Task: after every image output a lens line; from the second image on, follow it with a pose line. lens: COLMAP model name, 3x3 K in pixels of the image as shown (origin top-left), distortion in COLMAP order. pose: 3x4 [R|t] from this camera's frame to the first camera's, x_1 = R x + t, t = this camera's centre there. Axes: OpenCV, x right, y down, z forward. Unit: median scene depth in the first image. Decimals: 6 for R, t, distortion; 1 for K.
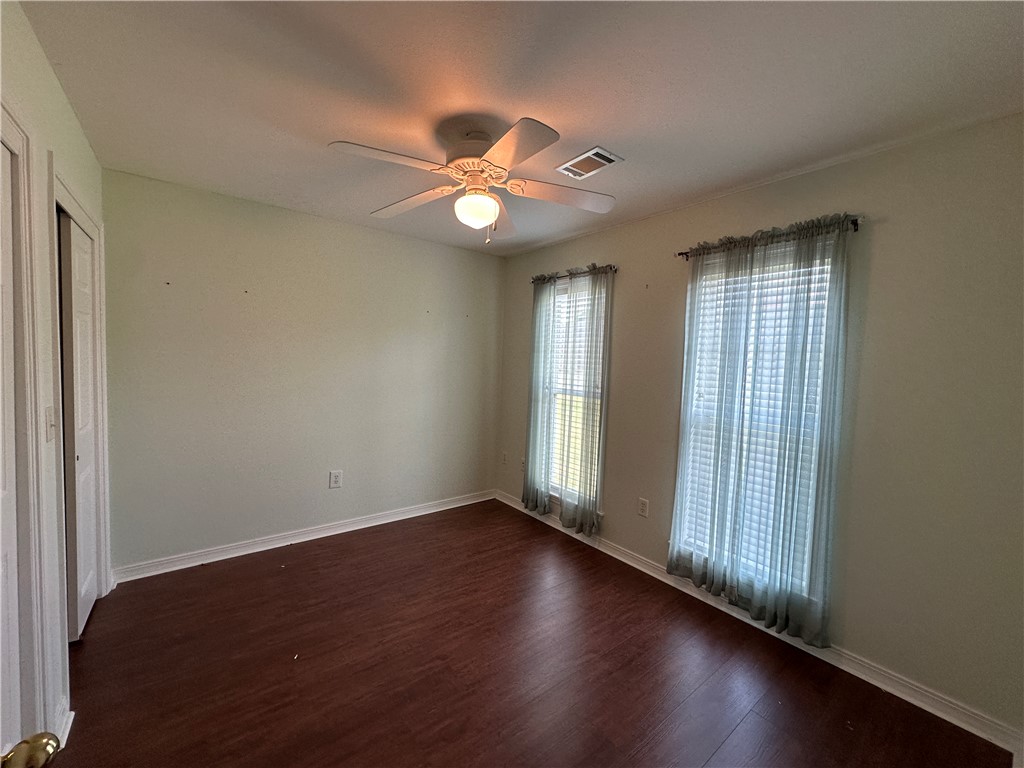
lens RADIAL K [[407.3, 0, 510.9], [0, 407.3, 383.7], [0, 0, 1]] dist [-0.003353, 0.000188]
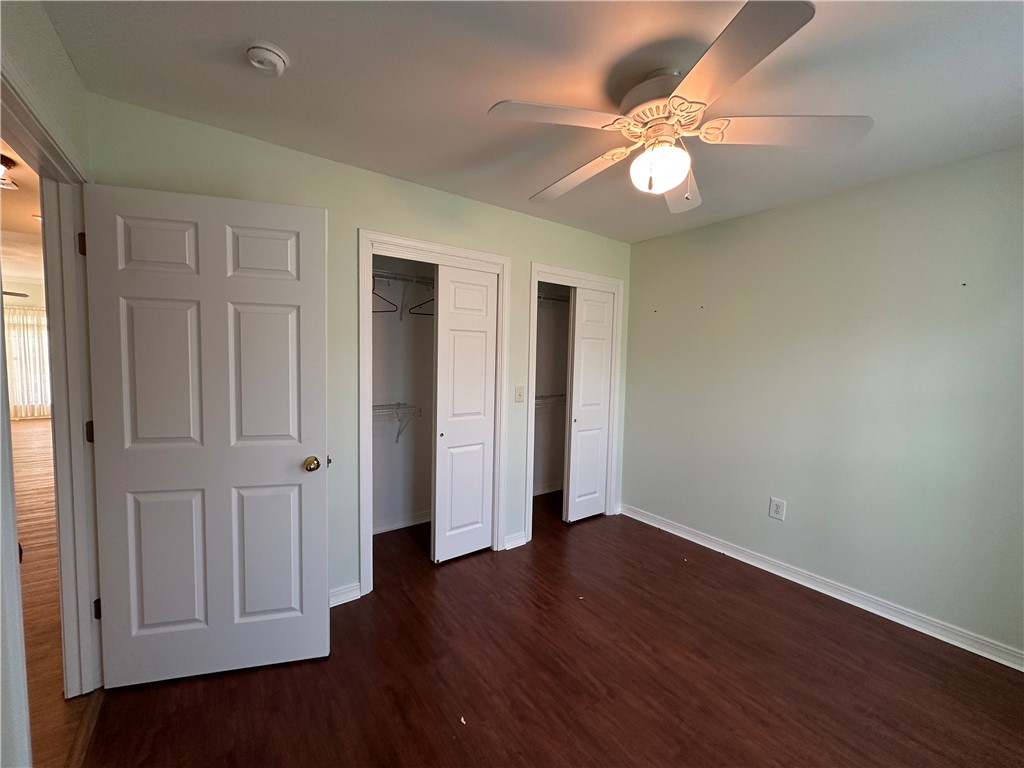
lens RADIAL K [[407.3, 0, 510.9], [0, 407.3, 383.7], [0, 0, 1]] dist [-0.003353, 0.000188]
pose [[-0.034569, 0.027490, -0.999024, 0.511340], [-0.081135, 0.996245, 0.030221, -0.005310], [0.996103, 0.082101, -0.032209, 0.548101]]
